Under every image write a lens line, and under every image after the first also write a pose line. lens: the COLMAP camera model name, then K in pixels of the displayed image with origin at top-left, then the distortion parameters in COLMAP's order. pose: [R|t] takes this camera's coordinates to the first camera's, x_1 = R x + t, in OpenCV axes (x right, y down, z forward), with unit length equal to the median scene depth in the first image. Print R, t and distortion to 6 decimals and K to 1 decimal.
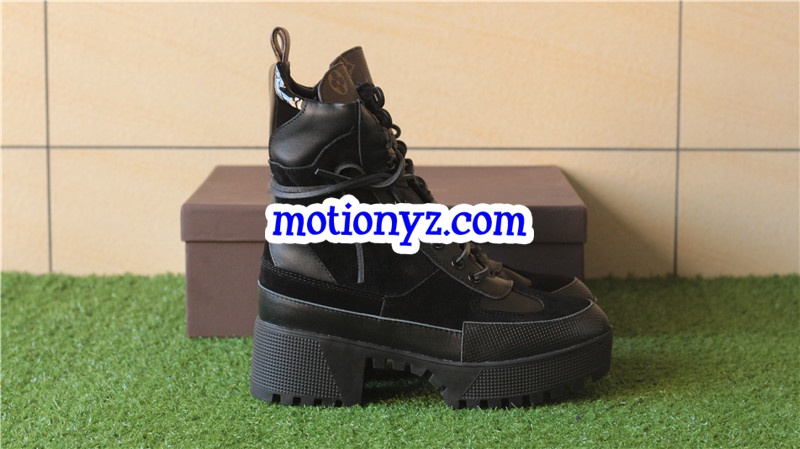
lens RADIAL K [[1957.3, 0, 400.0], [0, 1957.3, 224.5], [0, 0, 1]] dist [-0.050300, -0.522599]
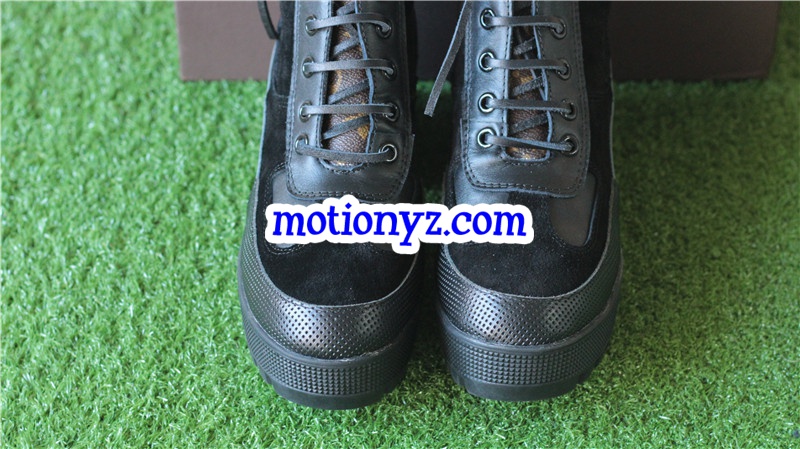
lens RADIAL K [[1957.3, 0, 400.0], [0, 1957.3, 224.5], [0, 0, 1]] dist [-0.050300, -0.522599]
pose [[0.999979, -0.005582, 0.003440, -0.033729], [0.002894, 0.846585, 0.532246, -0.240005], [-0.005883, -0.532225, 0.846582, 0.376211]]
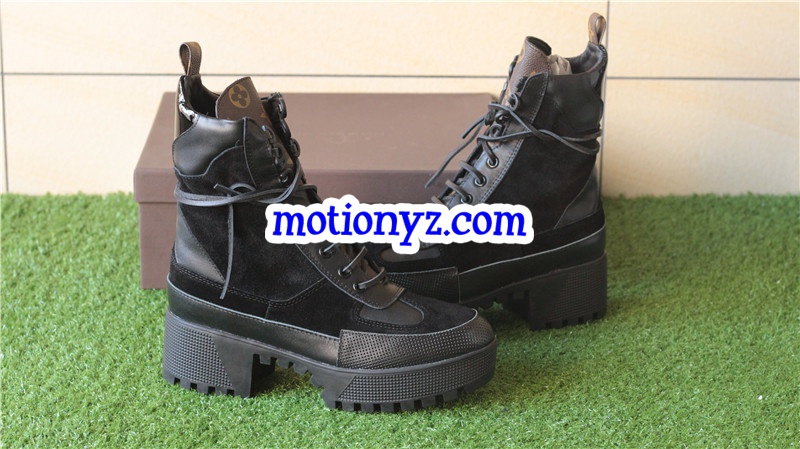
lens RADIAL K [[1957.3, 0, 400.0], [0, 1957.3, 224.5], [0, 0, 1]] dist [-0.050300, -0.522599]
pose [[0.999444, 0.001333, 0.033321, -0.002998], [-0.006703, 0.986839, 0.161565, -0.140171], [-0.032667, -0.161699, 0.986299, -0.048813]]
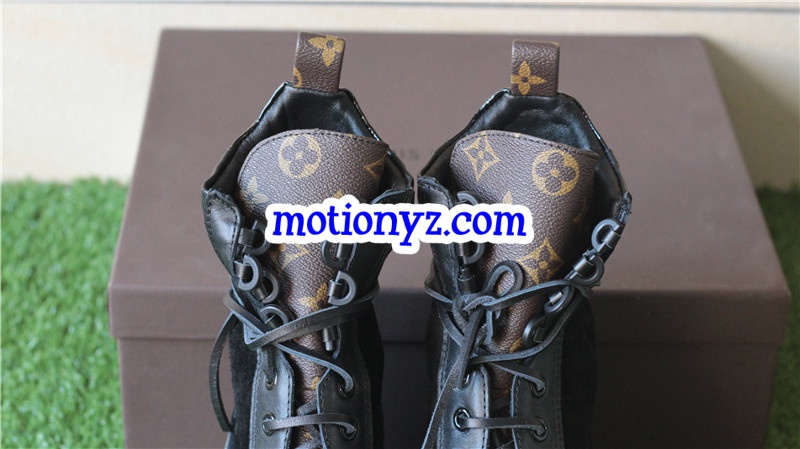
lens RADIAL K [[1957.3, 0, 400.0], [0, 1957.3, 224.5], [0, 0, 1]] dist [-0.050300, -0.522599]
pose [[0.999576, 0.007140, 0.028213, -0.037187], [-0.017821, 0.916599, 0.399411, -0.242772], [-0.023008, -0.399744, 0.916338, 0.429086]]
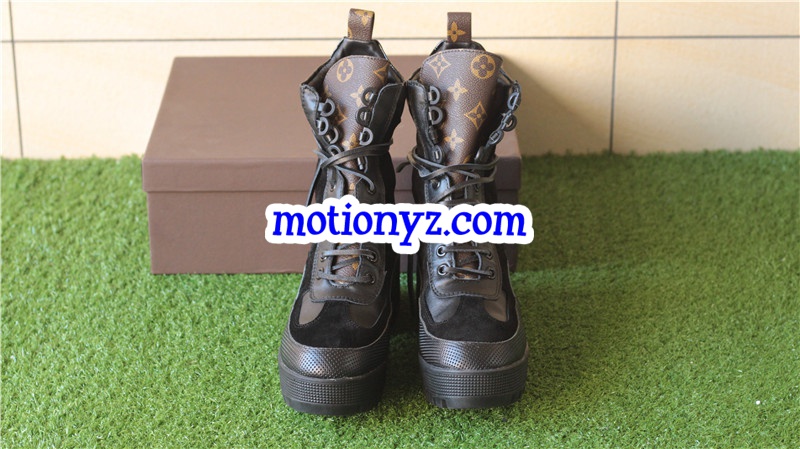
lens RADIAL K [[1957.3, 0, 400.0], [0, 1957.3, 224.5], [0, 0, 1]] dist [-0.050300, -0.522599]
pose [[0.999903, -0.010359, 0.009280, 0.017410], [0.007565, 0.965004, 0.262125, -0.234537], [-0.011671, -0.262030, 0.964989, -0.037162]]
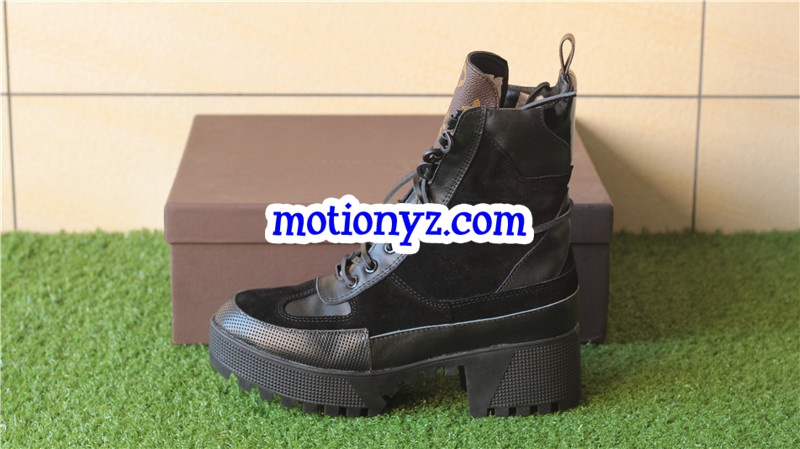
lens RADIAL K [[1957.3, 0, 400.0], [0, 1957.3, 224.5], [0, 0, 1]] dist [-0.050300, -0.522599]
pose [[0.999779, -0.001488, 0.020984, -0.018922], [-0.001618, 0.989104, 0.147209, -0.122812], [-0.020975, -0.147210, 0.988883, 0.096379]]
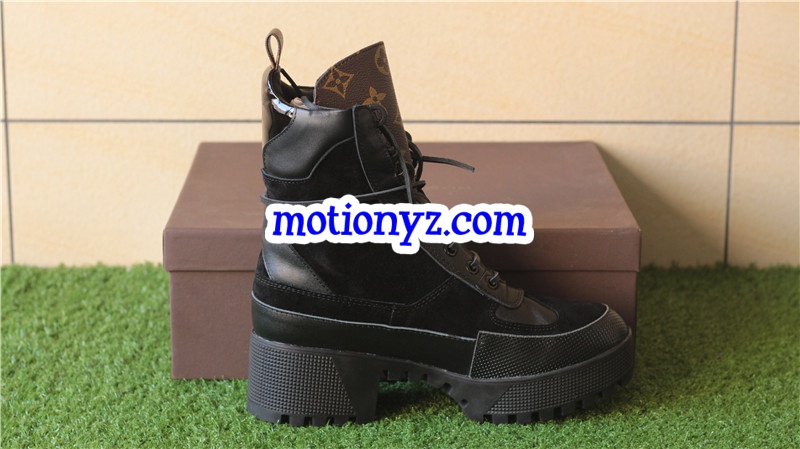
lens RADIAL K [[1957.3, 0, 400.0], [0, 1957.3, 224.5], [0, 0, 1]] dist [-0.050300, -0.522599]
pose [[0.999982, -0.001044, 0.005865, -0.011412], [0.000375, 0.993608, 0.112887, -0.098965], [-0.005946, -0.112883, 0.993591, 0.143867]]
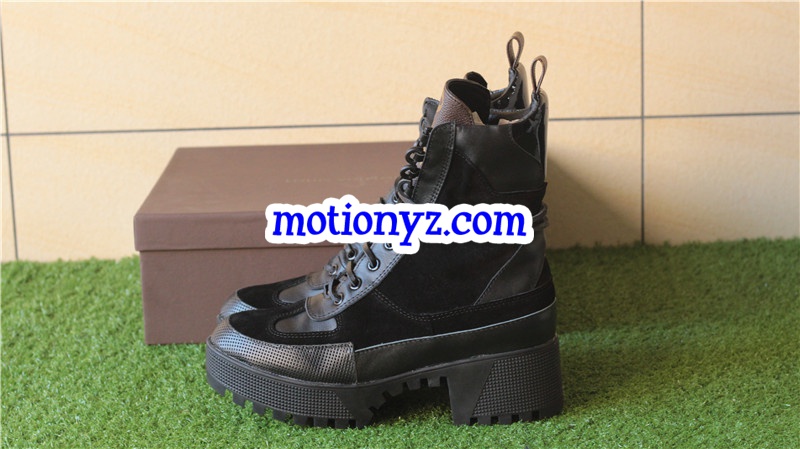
lens RADIAL K [[1957.3, 0, 400.0], [0, 1957.3, 224.5], [0, 0, 1]] dist [-0.050300, -0.522599]
pose [[0.999446, -0.030149, -0.014113, 0.034510], [0.031292, 0.995506, 0.089383, -0.082815], [0.011355, -0.089775, 0.995897, 0.010239]]
